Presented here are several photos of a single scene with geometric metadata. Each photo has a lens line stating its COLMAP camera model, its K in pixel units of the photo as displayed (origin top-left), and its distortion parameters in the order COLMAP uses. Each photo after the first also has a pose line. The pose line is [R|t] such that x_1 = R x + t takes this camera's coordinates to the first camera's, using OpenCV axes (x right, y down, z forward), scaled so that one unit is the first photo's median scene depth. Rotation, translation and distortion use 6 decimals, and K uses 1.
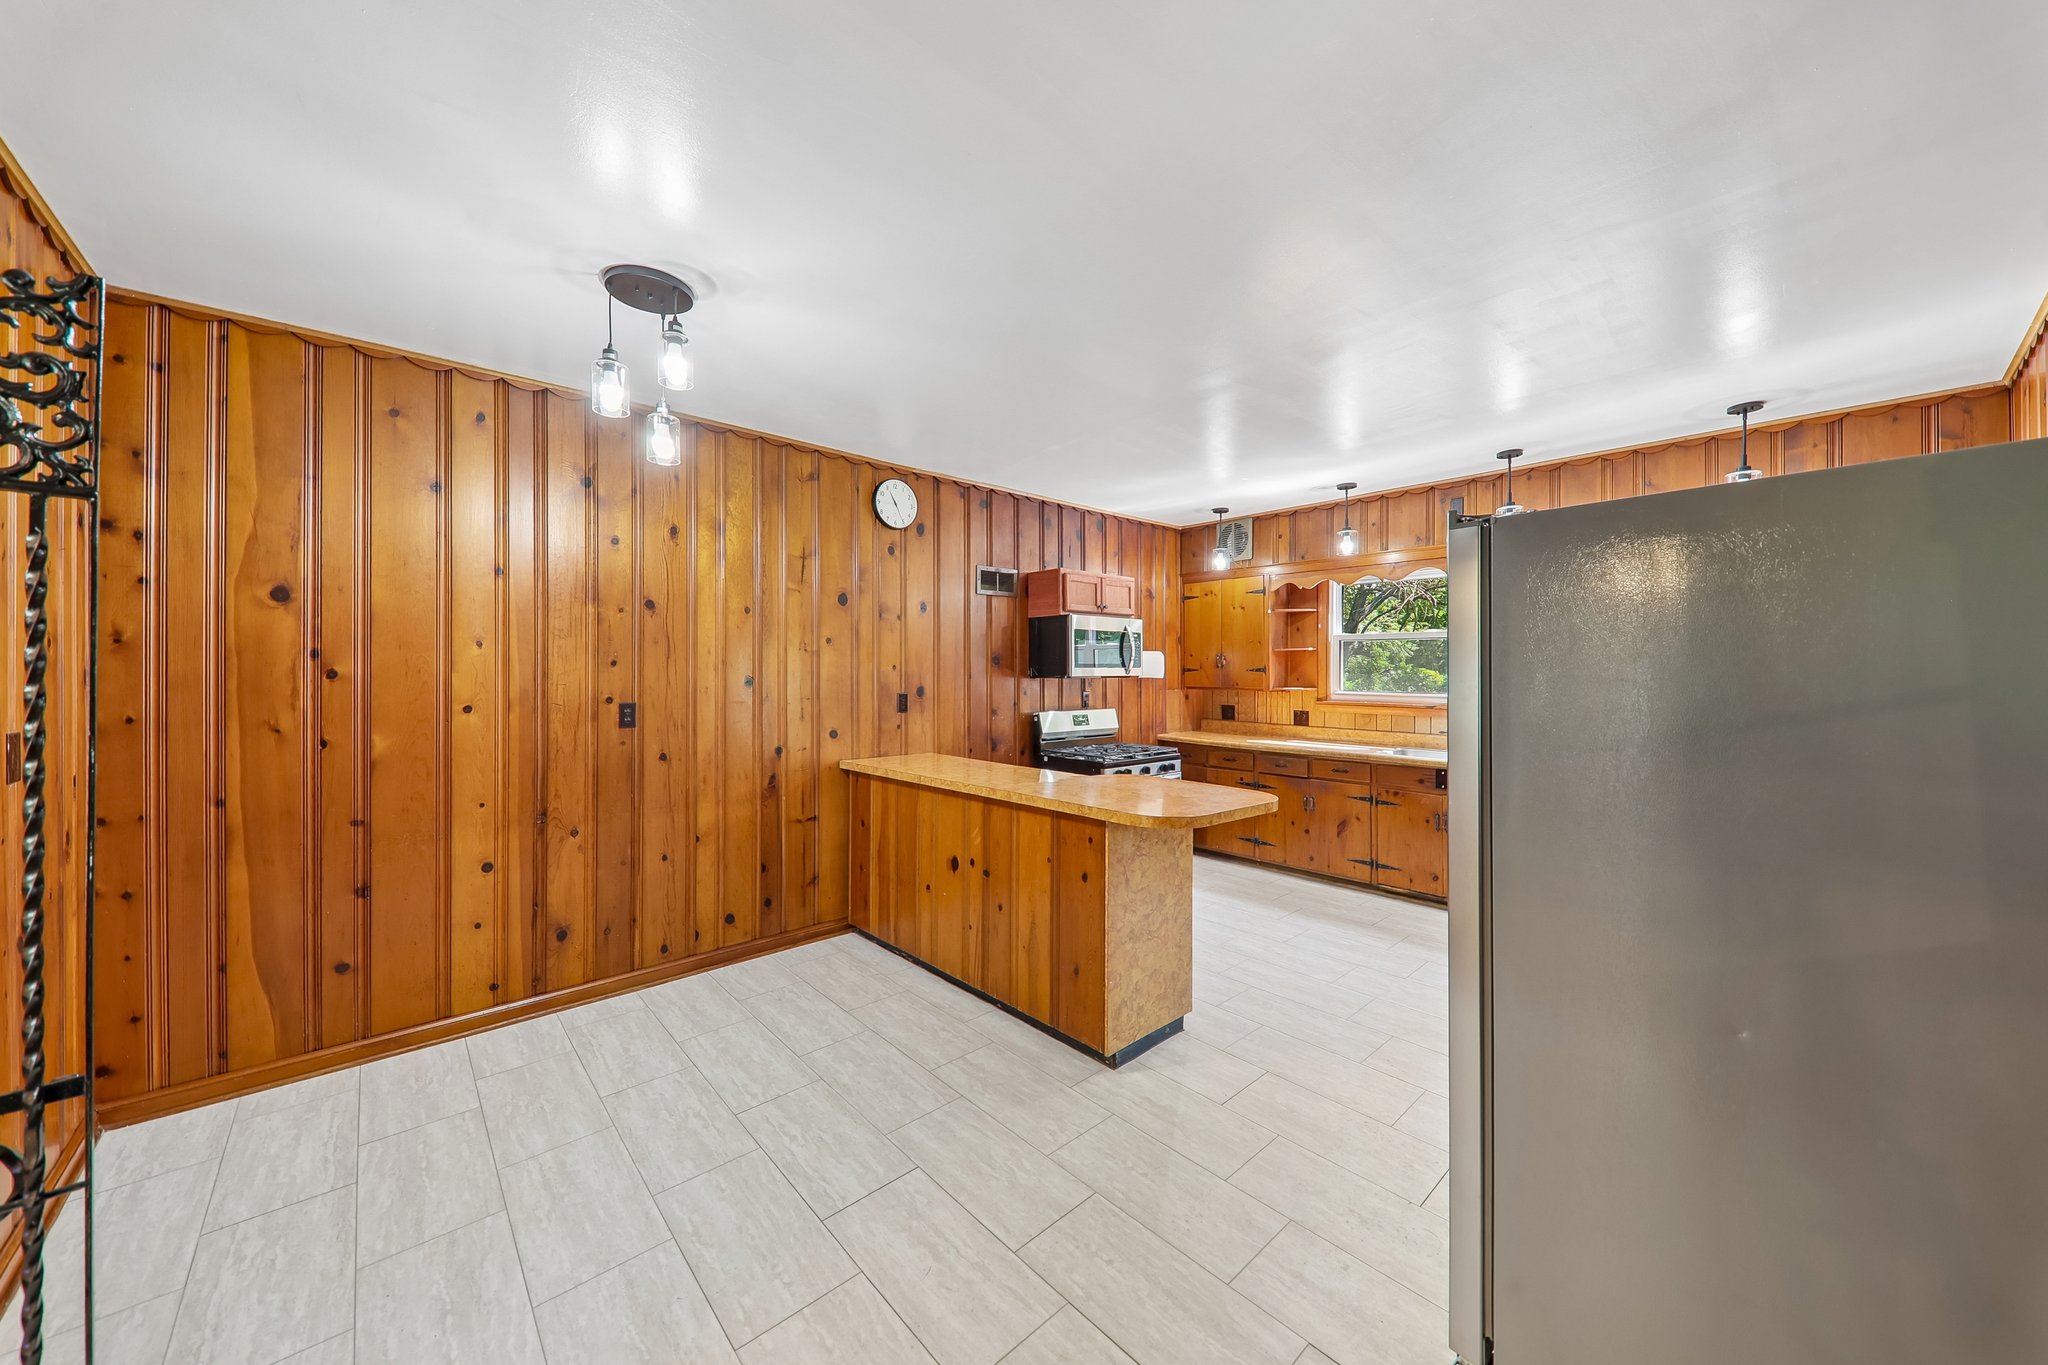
lens RADIAL K [[716.1, 0, 1025.6], [0, 716.1, 673.9], [0, 0, 1]] dist [0.011126, -0.005593]
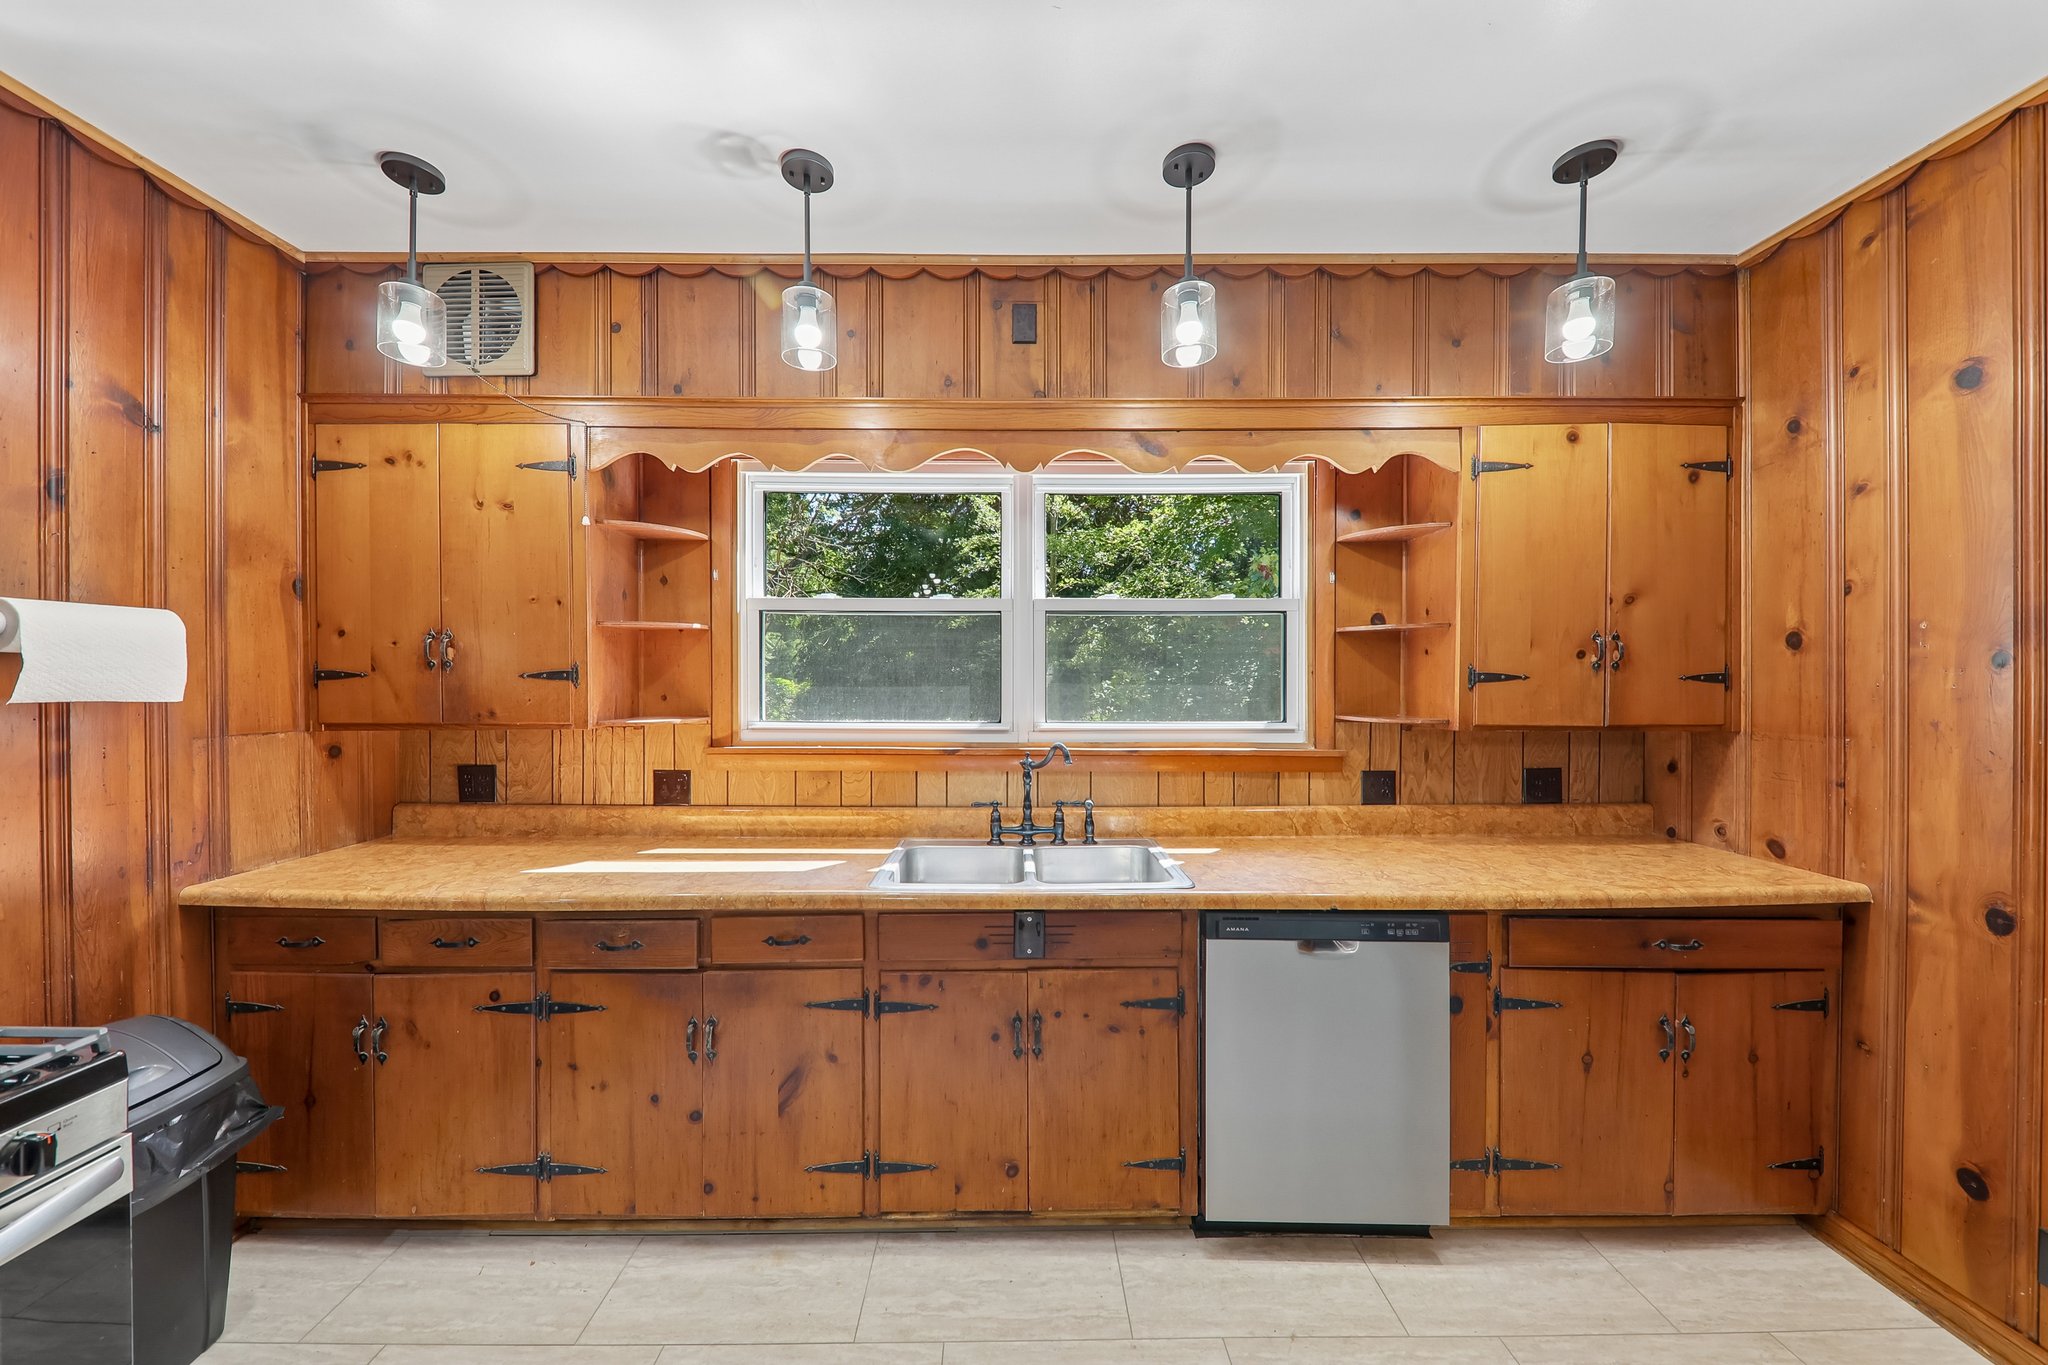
lens RADIAL K [[716.1, 0, 1015.6], [0, 716.1, 682.6], [0, 0, 1]] dist [0.011126, -0.005593]
pose [[0.666329, -0.003523, 0.745649, 0.240922], [0.003689, 0.999992, 0.001428, -0.001411], [-0.745649, 0.001799, 0.666337, 0.669660]]
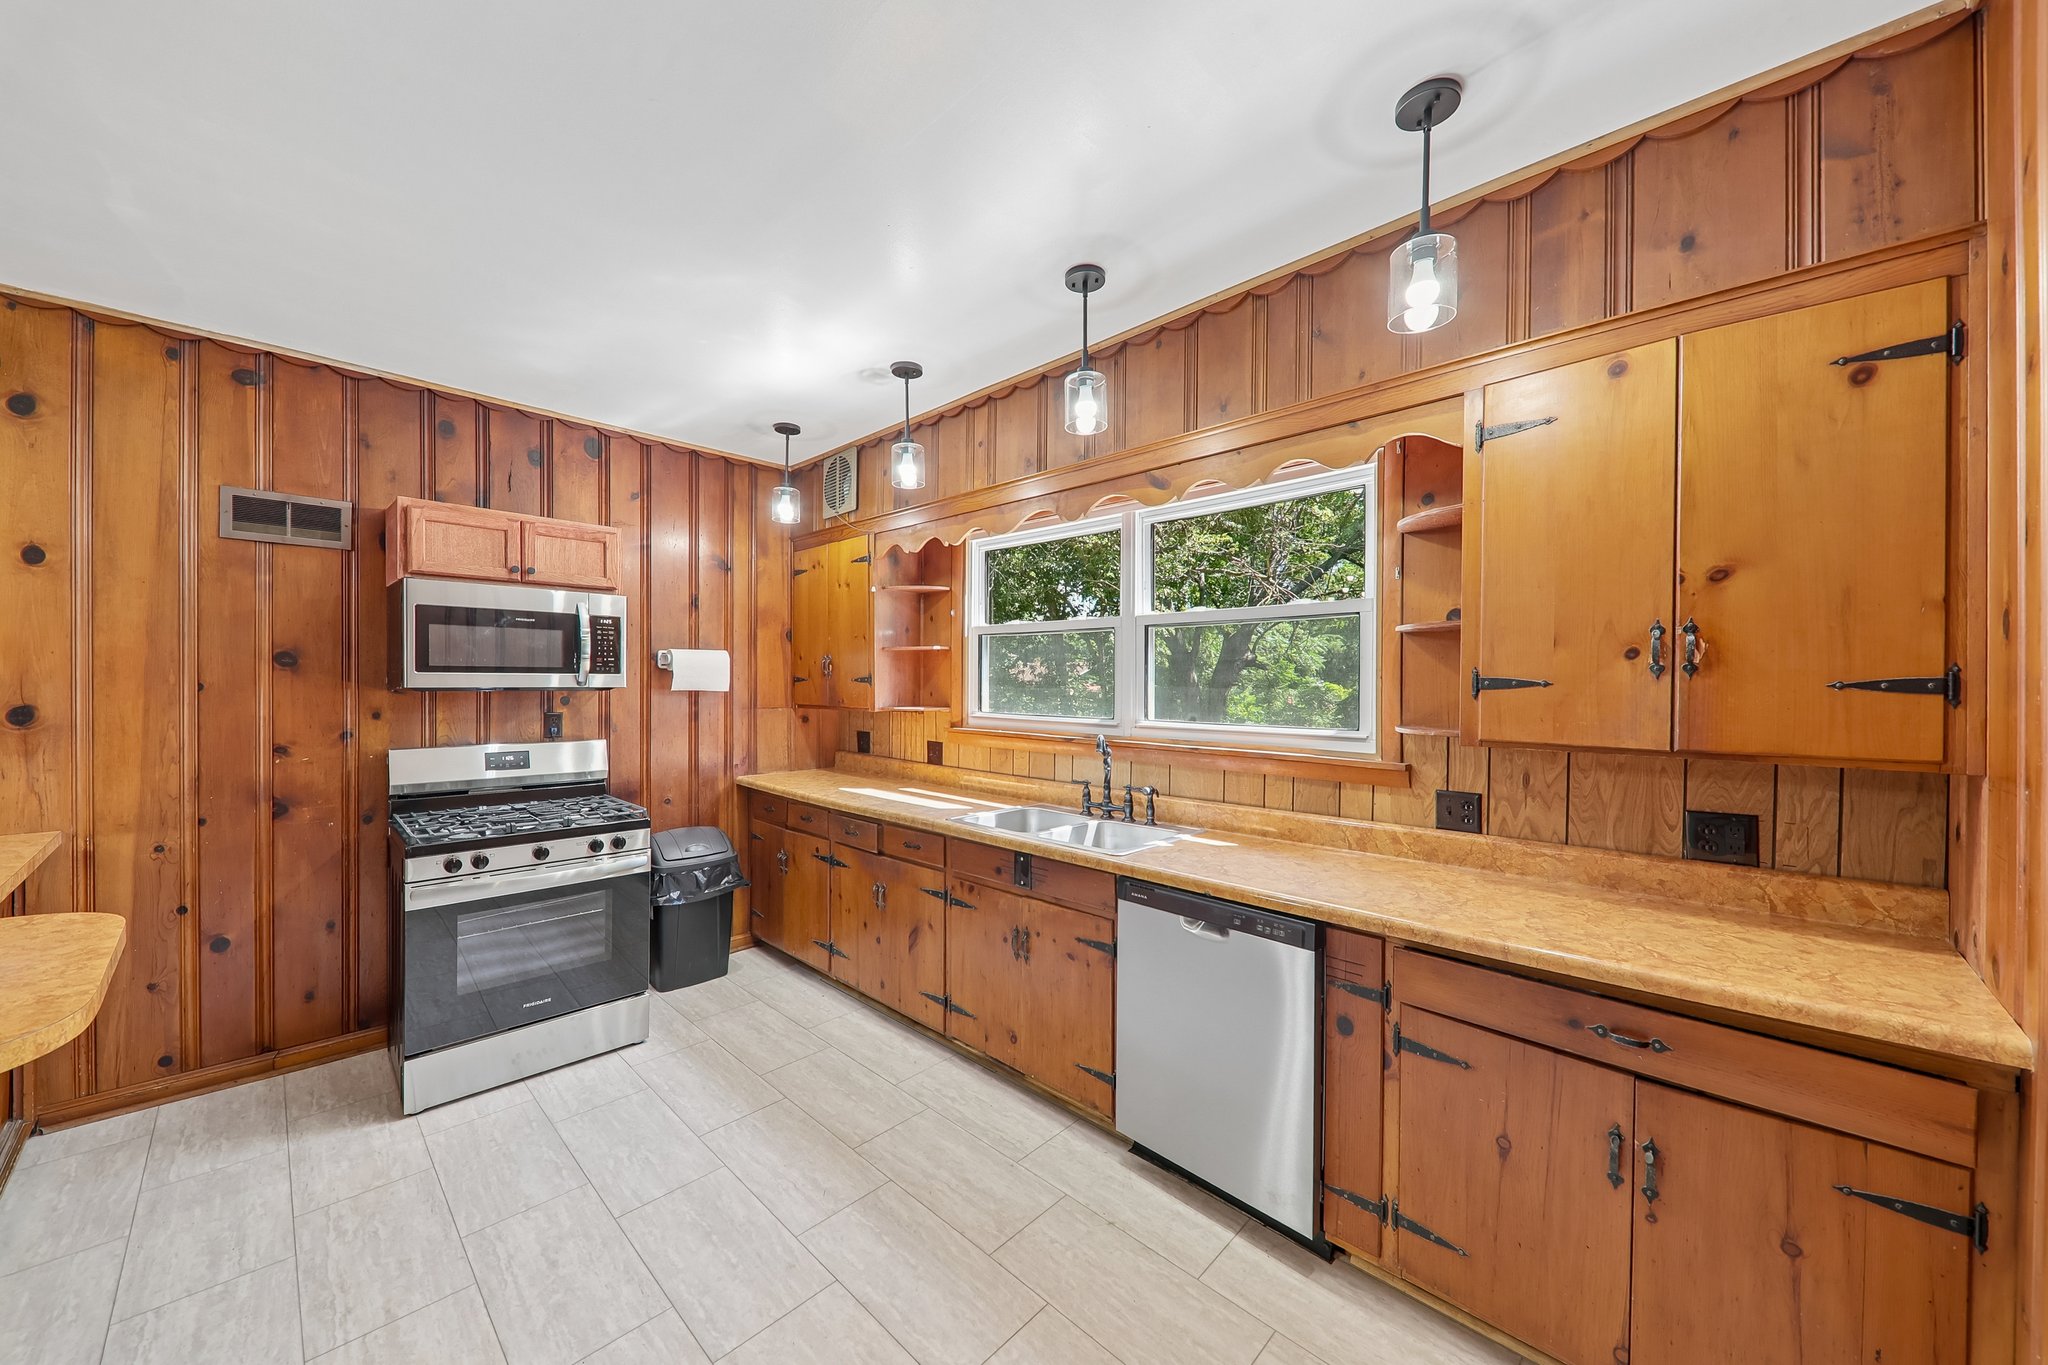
lens RADIAL K [[716.1, 0, 1018.7], [0, 716.1, 689.9], [0, 0, 1]] dist [0.011126, -0.005593]
pose [[0.997259, 0.005045, 0.073813, 0.494489], [-0.005403, 0.999975, 0.004654, -0.000083], [-0.073787, -0.005040, 0.997261, 0.393023]]
